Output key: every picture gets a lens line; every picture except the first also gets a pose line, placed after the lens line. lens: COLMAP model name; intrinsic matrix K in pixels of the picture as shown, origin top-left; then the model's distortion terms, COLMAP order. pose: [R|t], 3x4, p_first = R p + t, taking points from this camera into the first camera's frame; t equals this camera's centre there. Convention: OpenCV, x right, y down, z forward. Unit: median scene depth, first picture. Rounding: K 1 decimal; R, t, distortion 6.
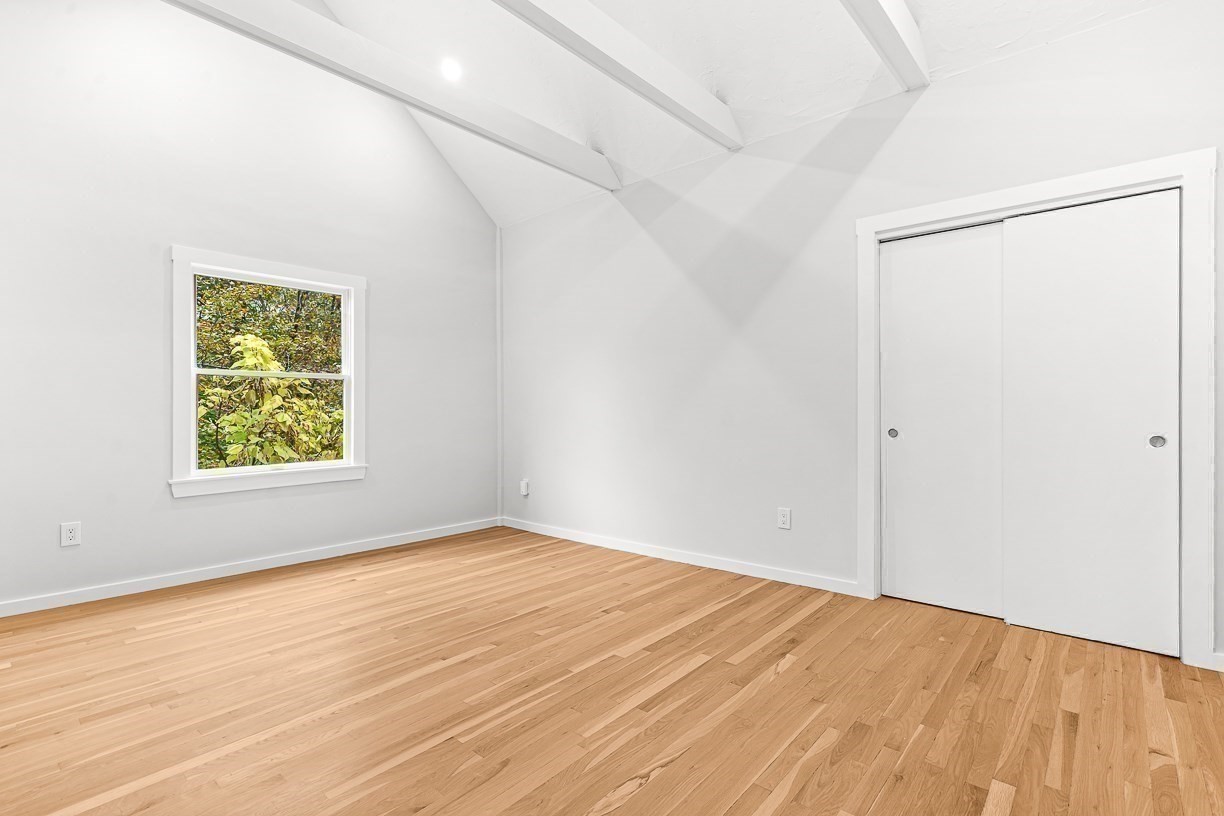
lens RADIAL K [[582.4, 0, 618.3], [0, 582.4, 409.4], [0, 0, 1]] dist [-0.000173, 0.000084]
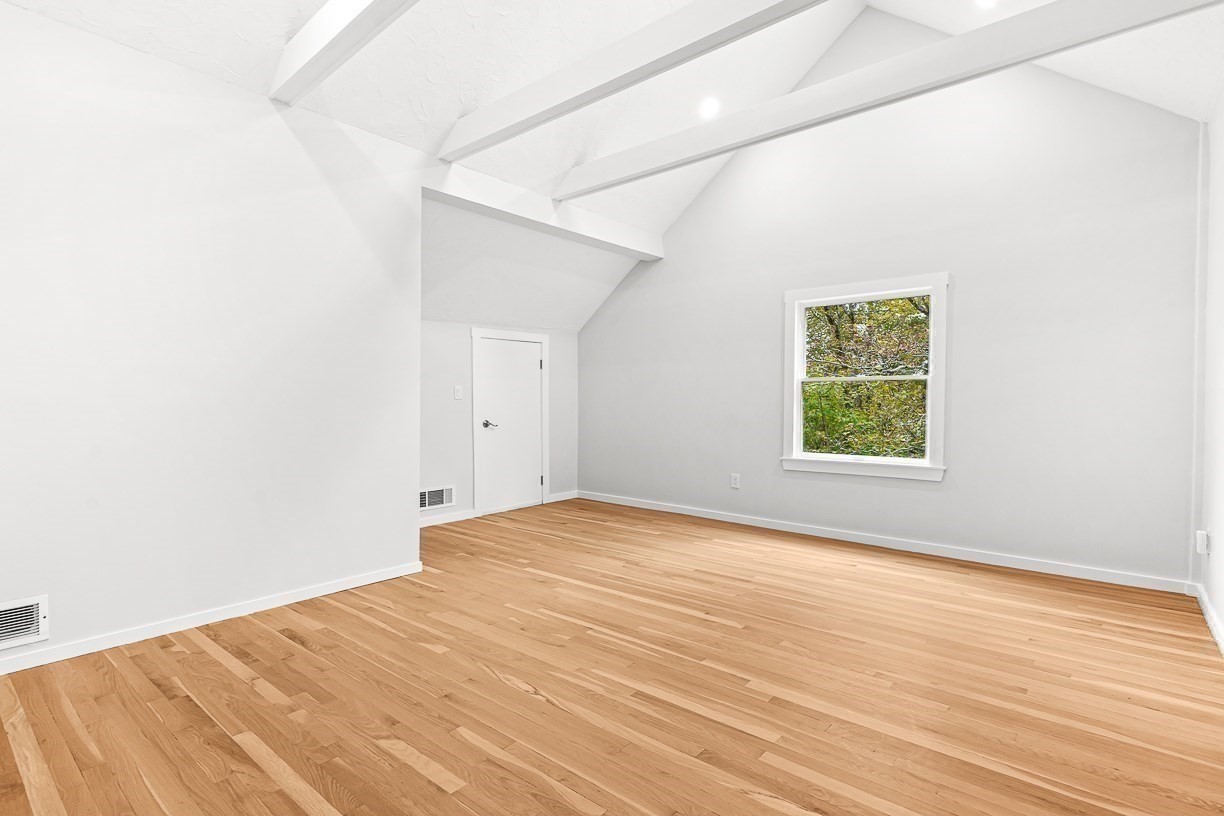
lens RADIAL K [[582.4, 0, 618.3], [0, 582.4, 409.4], [0, 0, 1]] dist [-0.000173, 0.000084]
pose [[0.014791, 0.013024, -0.999806, 0.745593], [-0.006786, 0.999893, 0.012925, -0.012756], [0.999868, 0.006594, 0.014878, 0.643376]]
